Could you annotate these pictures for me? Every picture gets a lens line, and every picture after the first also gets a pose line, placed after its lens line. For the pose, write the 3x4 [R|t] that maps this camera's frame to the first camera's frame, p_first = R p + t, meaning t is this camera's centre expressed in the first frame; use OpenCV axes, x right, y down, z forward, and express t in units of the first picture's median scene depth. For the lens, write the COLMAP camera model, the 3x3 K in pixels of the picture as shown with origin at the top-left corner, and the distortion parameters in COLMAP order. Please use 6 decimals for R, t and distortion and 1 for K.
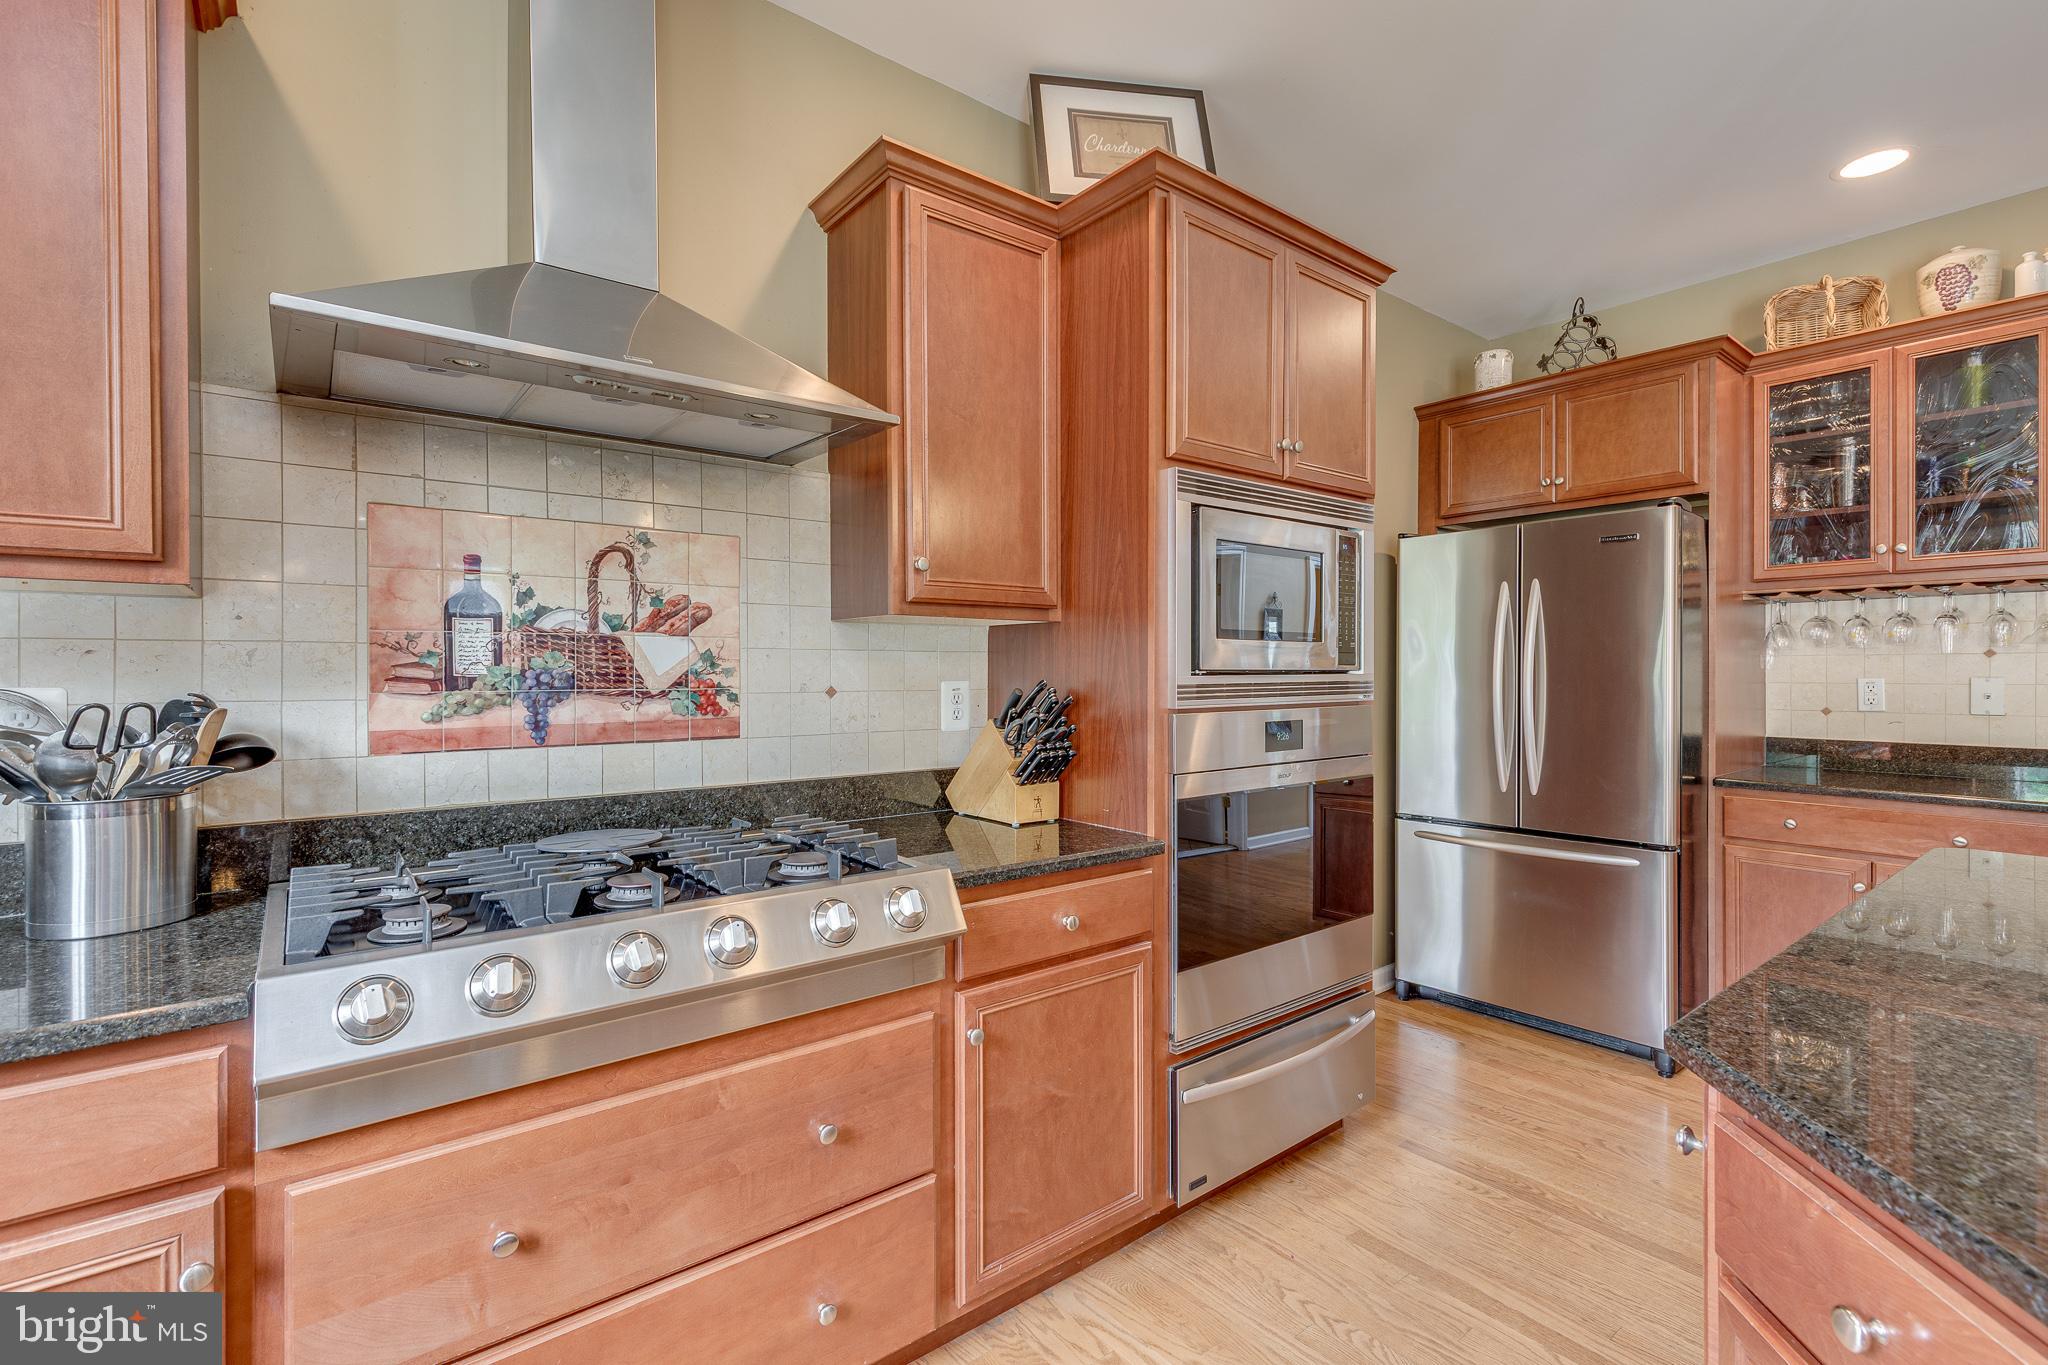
lens RADIAL K [[926.4, 0, 1029.2], [0, 926.4, 681.5], [0, 0, 1]] dist [0.005268, 0.000426]
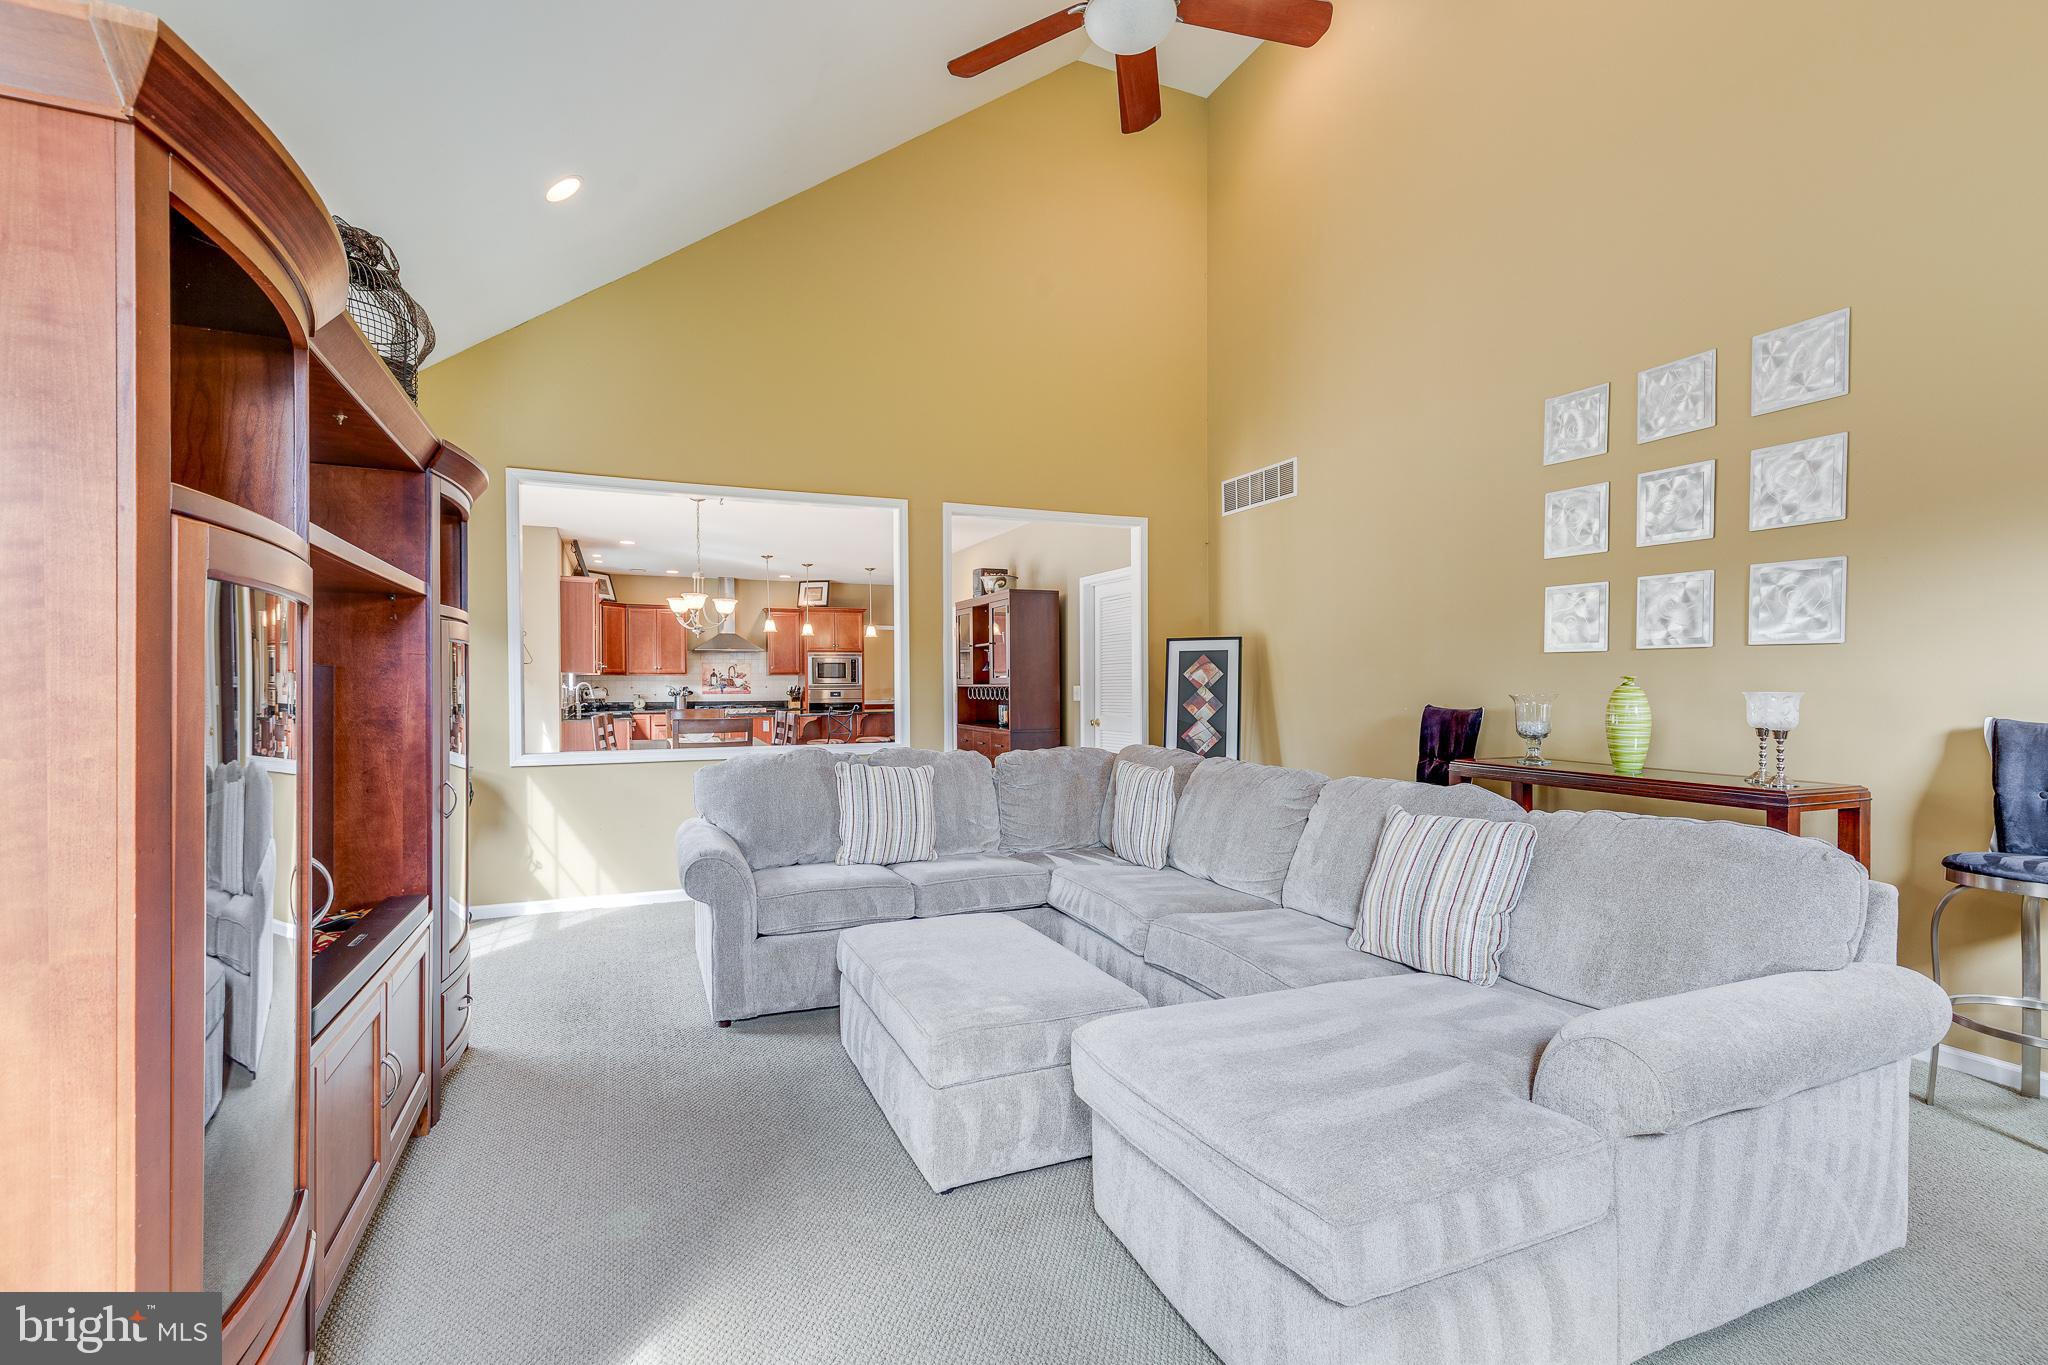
lens RADIAL K [[926.4, 0, 1020.1], [0, 926.4, 684.1], [0, 0, 1]] dist [0.005268, 0.000426]
pose [[0.966149, -0.000160, -0.257984, 3.533559], [0.000871, 0.999996, 0.002645, -0.024722], [0.257983, -0.002780, 0.966146, -5.316796]]
